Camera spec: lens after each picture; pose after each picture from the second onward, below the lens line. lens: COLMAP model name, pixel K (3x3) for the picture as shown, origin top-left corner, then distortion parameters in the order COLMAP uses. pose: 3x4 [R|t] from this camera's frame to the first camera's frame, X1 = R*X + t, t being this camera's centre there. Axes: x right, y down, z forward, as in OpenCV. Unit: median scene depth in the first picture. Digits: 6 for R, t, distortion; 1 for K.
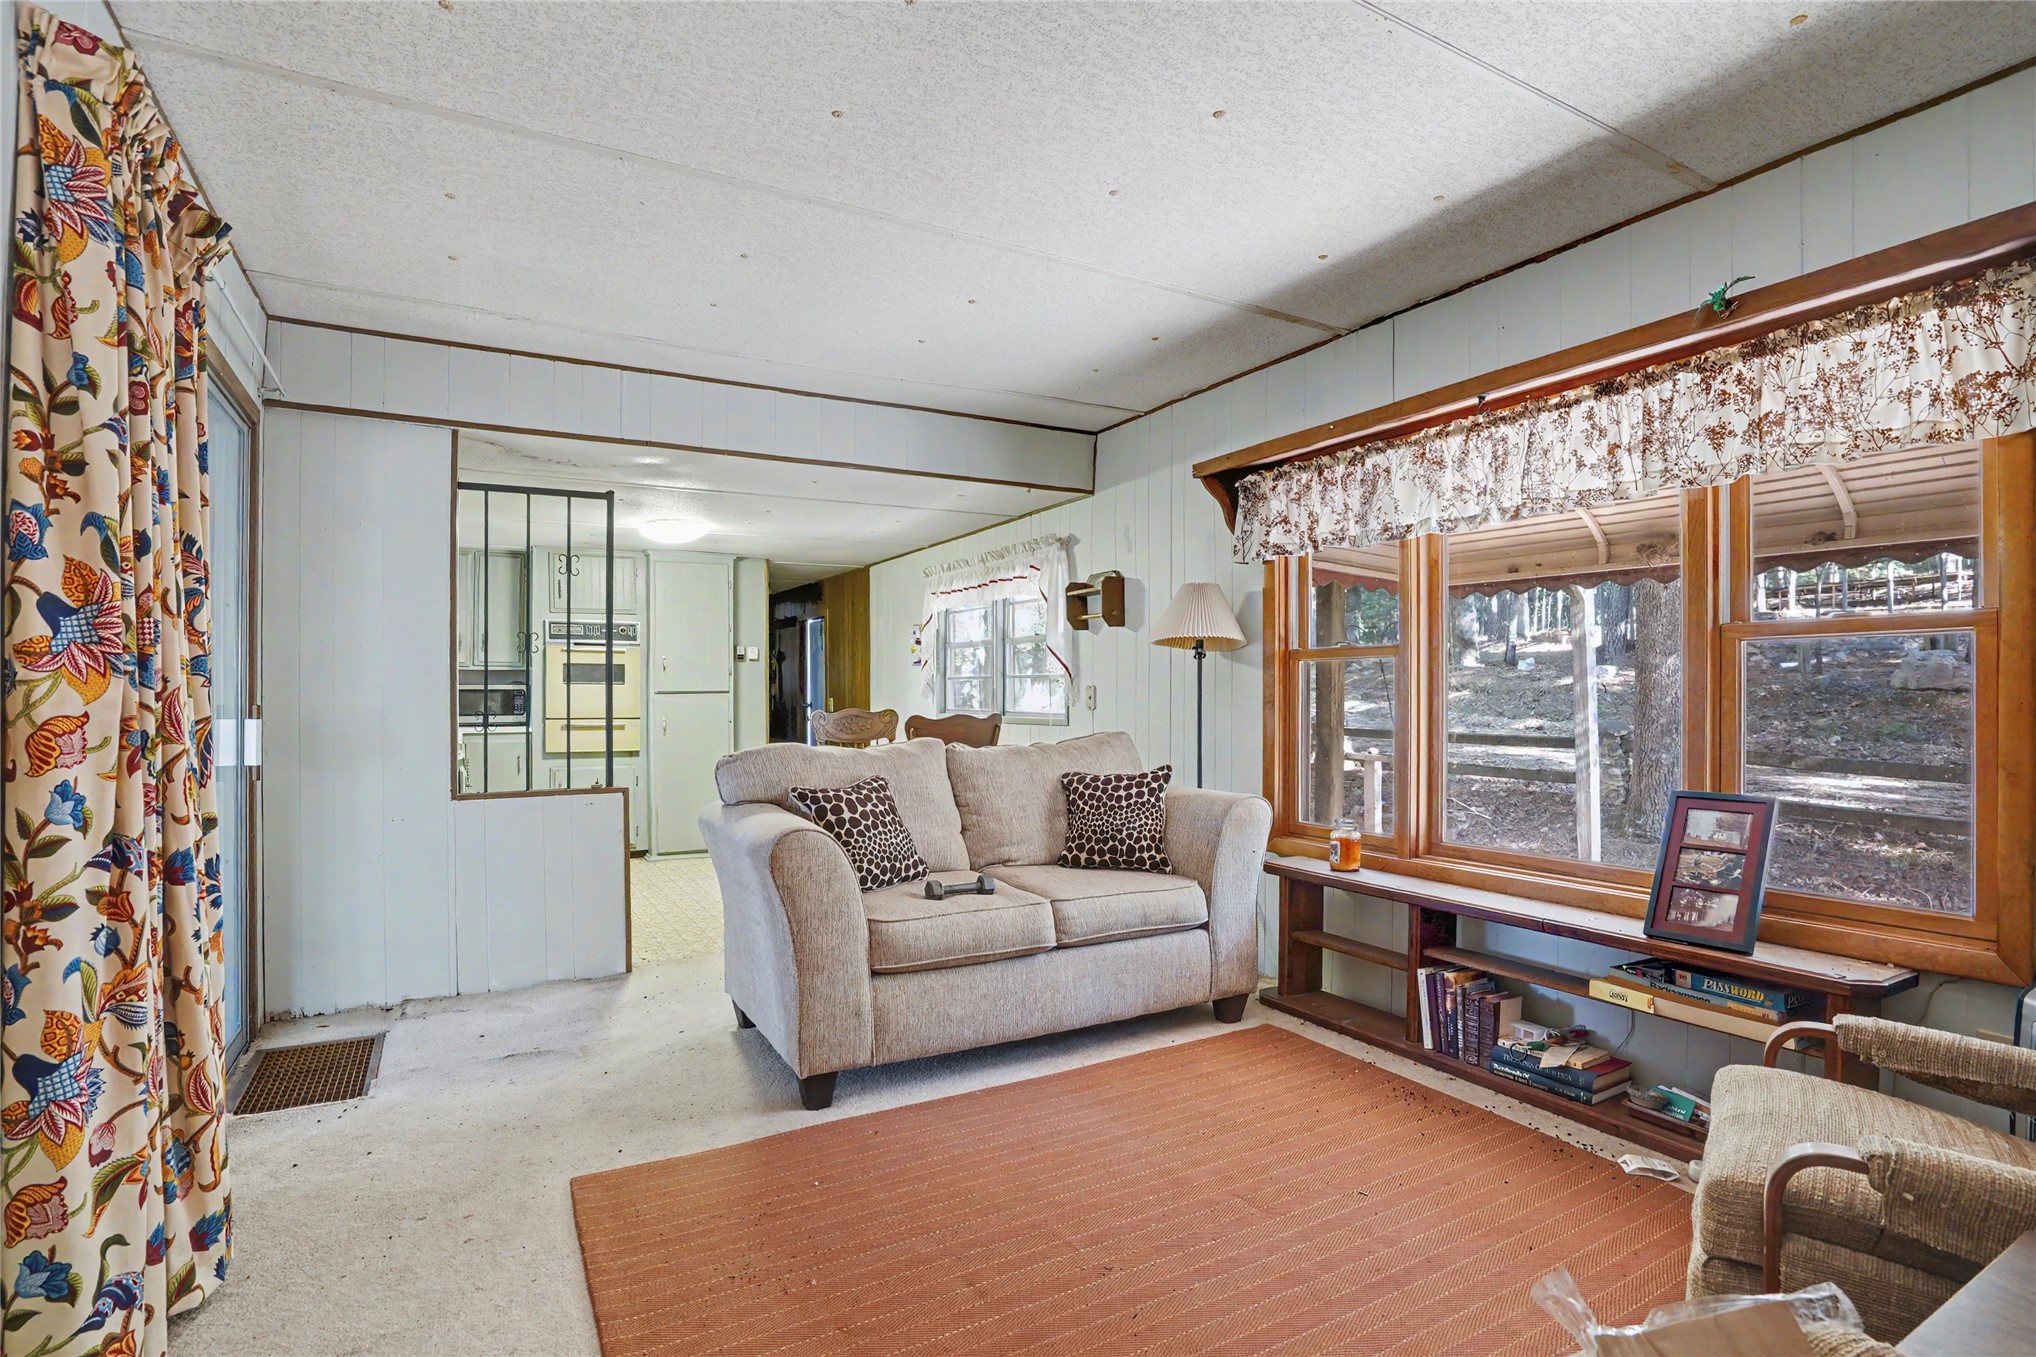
lens RADIAL K [[996.9, 0, 1018.0], [0, 996.9, 678.5], [0, 0, 1]] dist [-0.029680, 0.000666]
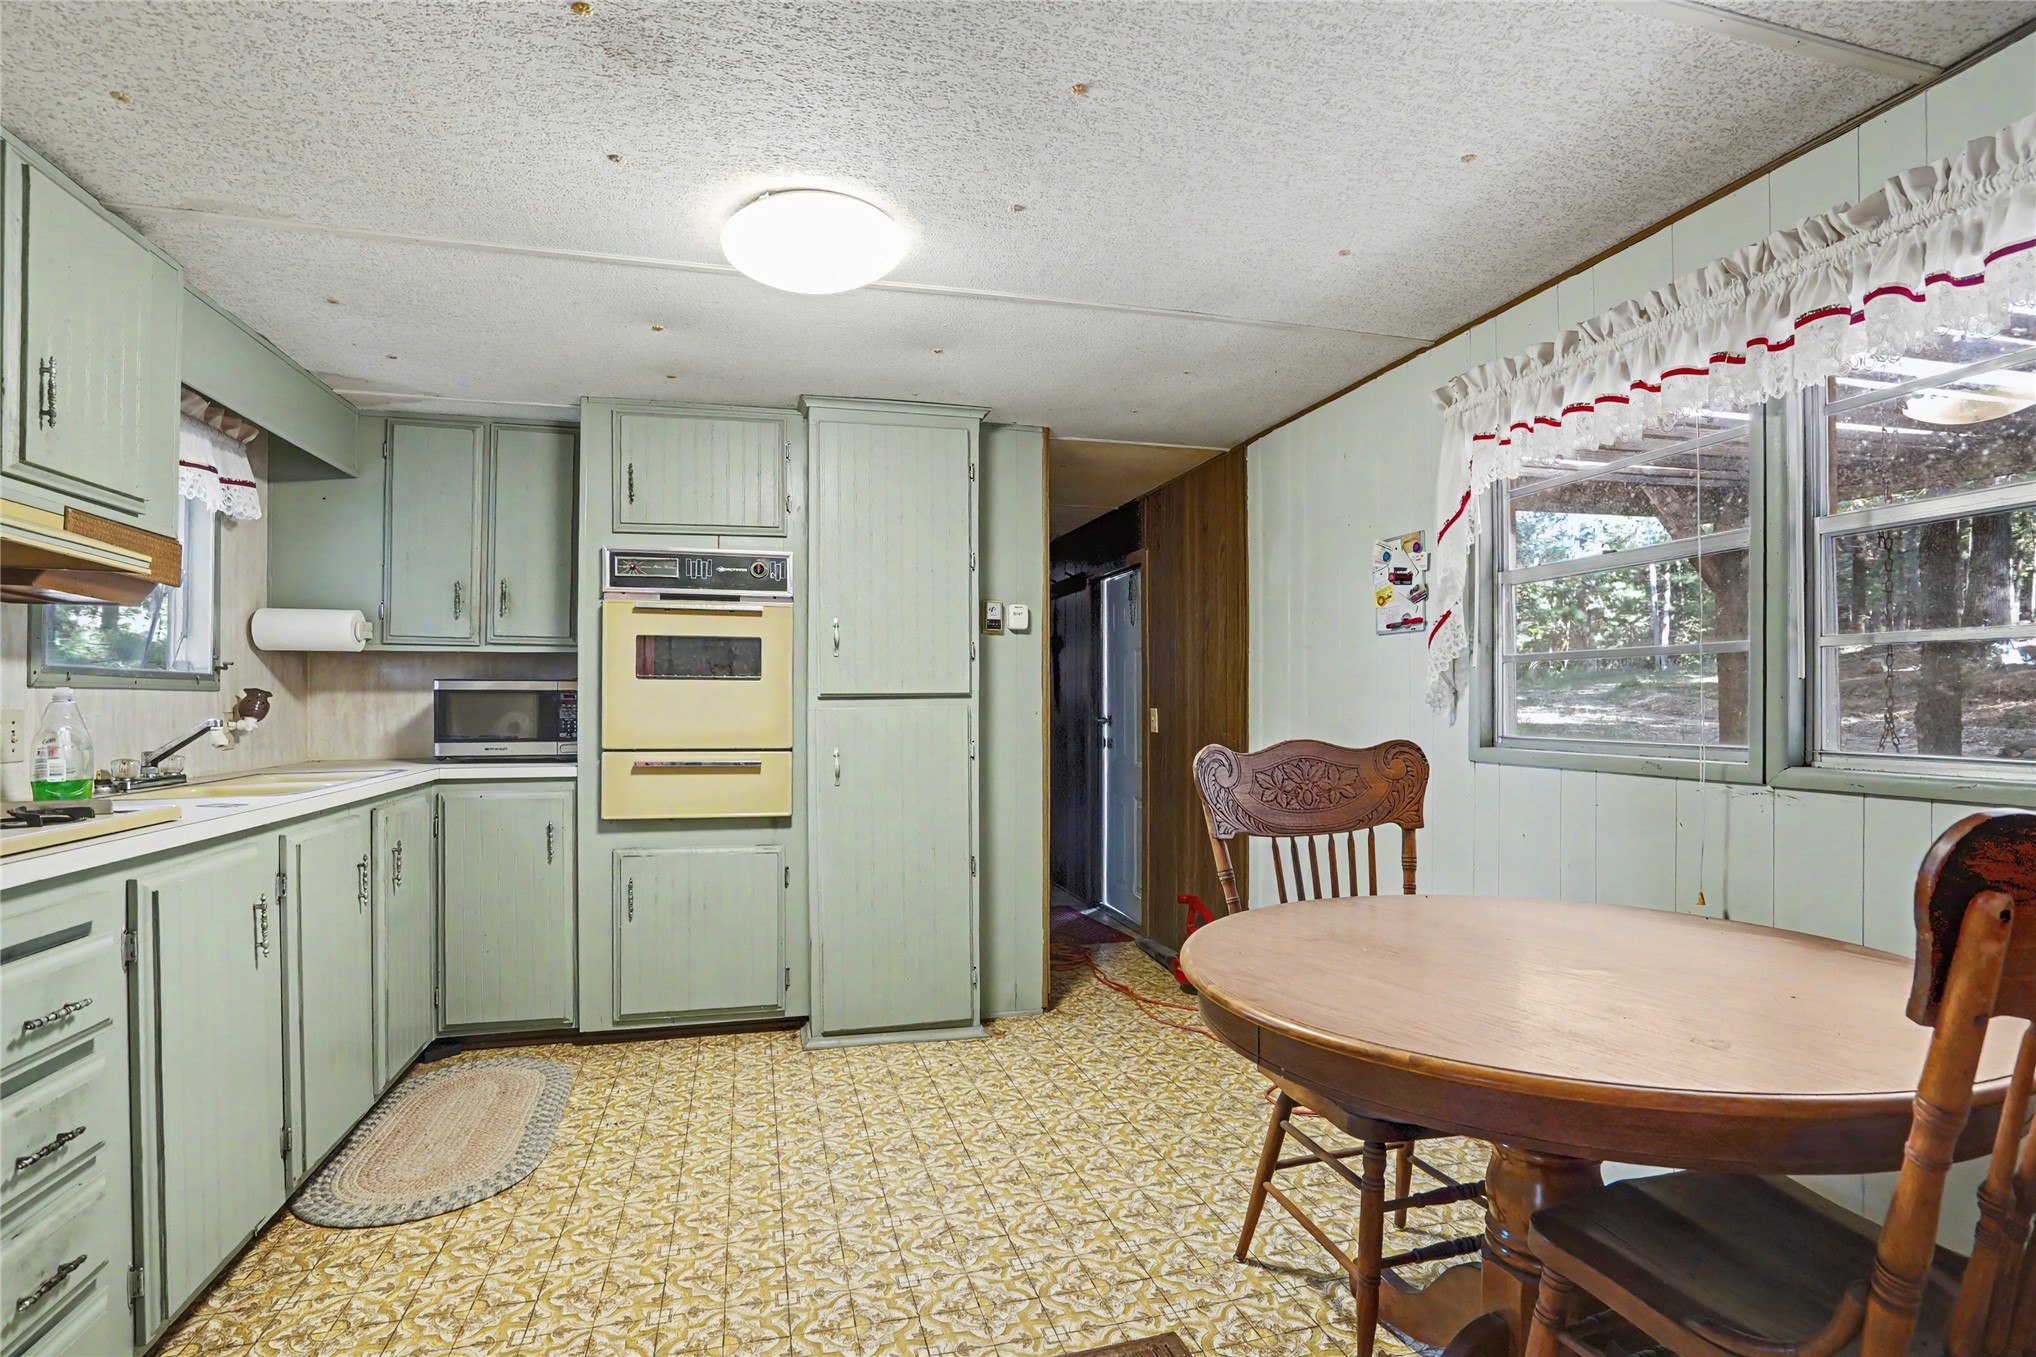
lens RADIAL K [[996.9, 0, 1018.0], [0, 996.9, 678.5], [0, 0, 1]] dist [-0.029680, 0.000666]
pose [[0.967533, -0.001515, -0.252739, -0.151508], [-0.000635, 0.999964, -0.008427, 0.009250], [0.252742, 0.008314, 0.967498, 0.558470]]
